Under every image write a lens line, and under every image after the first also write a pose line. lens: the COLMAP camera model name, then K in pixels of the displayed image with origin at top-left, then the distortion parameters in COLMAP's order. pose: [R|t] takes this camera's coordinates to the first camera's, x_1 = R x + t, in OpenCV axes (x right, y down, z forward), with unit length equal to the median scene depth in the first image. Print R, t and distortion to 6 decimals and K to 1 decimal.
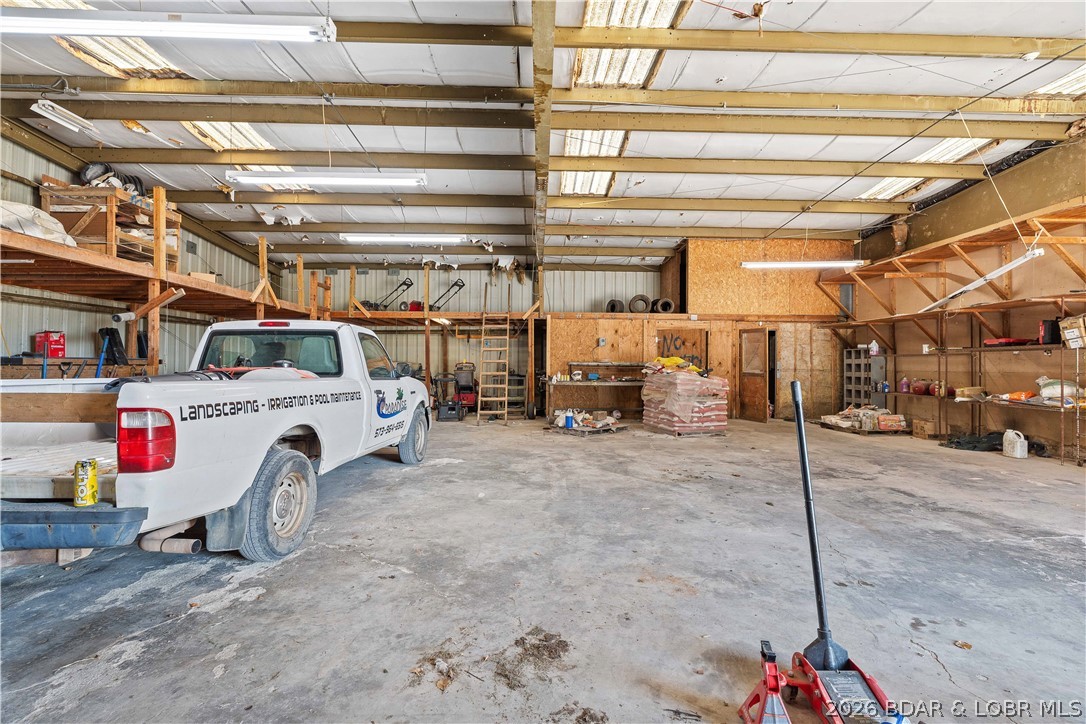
lens RADIAL K [[478.7, 0, 545.2], [0, 478.7, 360.4], [0, 0, 1]] dist [-0.006082, 0.000279]
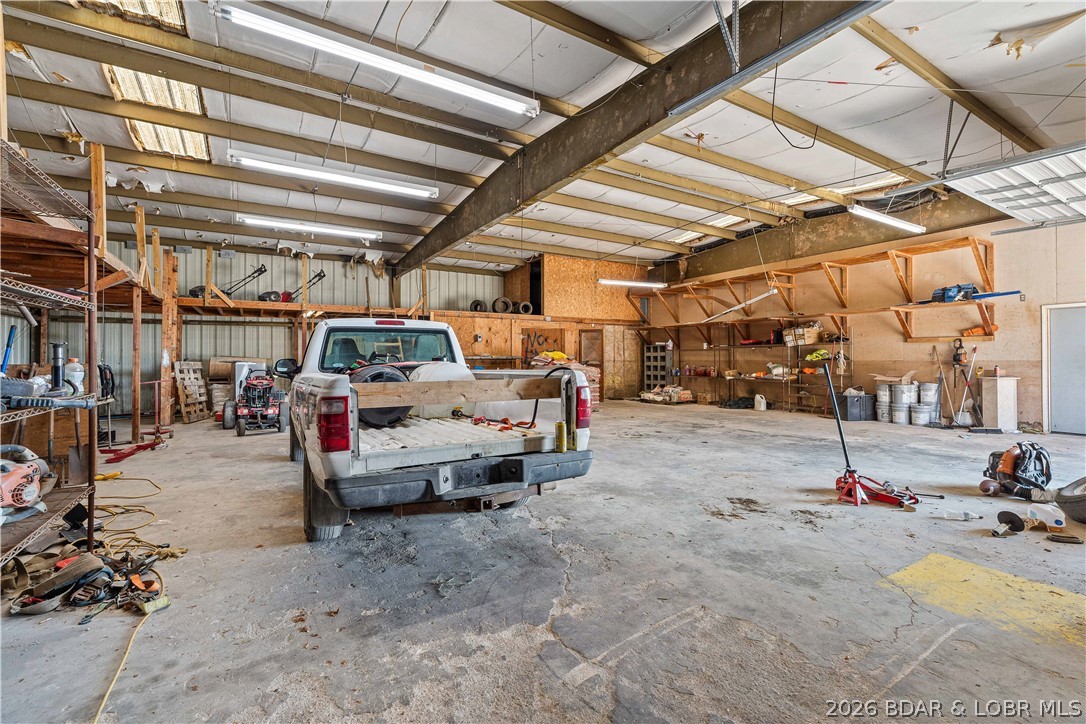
lens RADIAL K [[480.2, 0, 544.4], [0, 480.2, 359.4], [0, 0, 1]] dist [-0.010095, 0.000502]
pose [[0.863712, -0.009563, 0.503895, -0.385166], [0.004237, 0.999922, 0.011715, -0.001367], [-0.503968, -0.007983, 0.863686, -0.061517]]
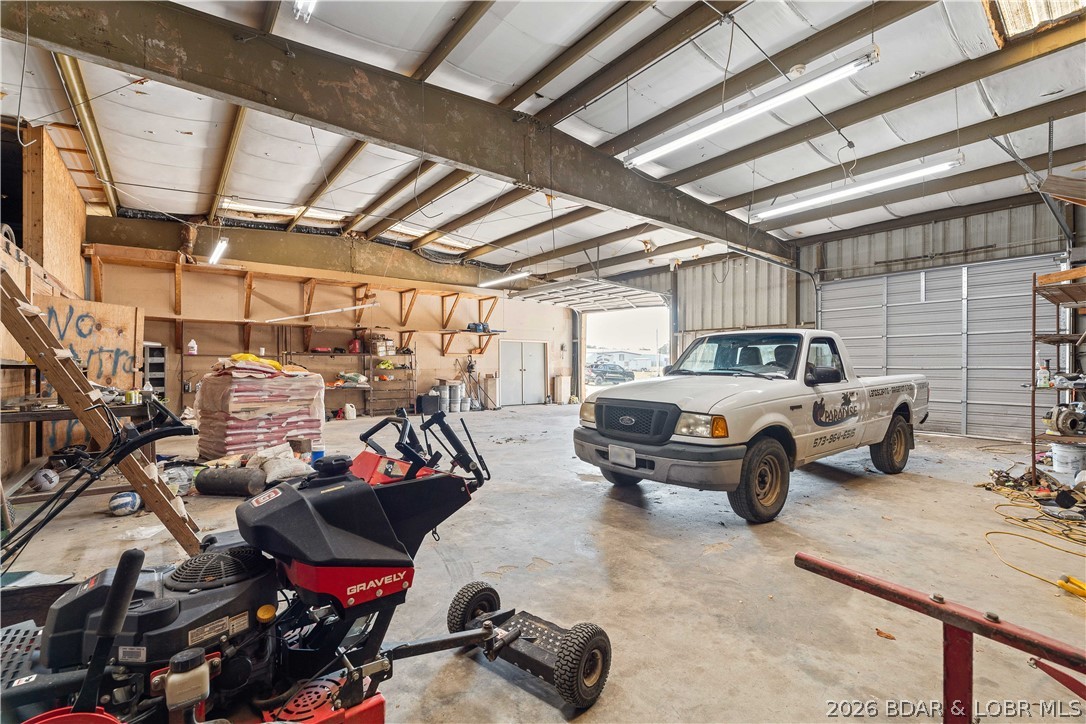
lens RADIAL K [[484.4, 0, 543.0], [0, 484.4, 362.0], [0, 0, 1]] dist [-0.000021, 0.000101]
pose [[-0.626891, -0.000247, 0.779107, -0.553938], [-0.010969, 0.999904, -0.008508, 0.004692], [-0.779030, -0.013880, -0.626834, 1.107101]]
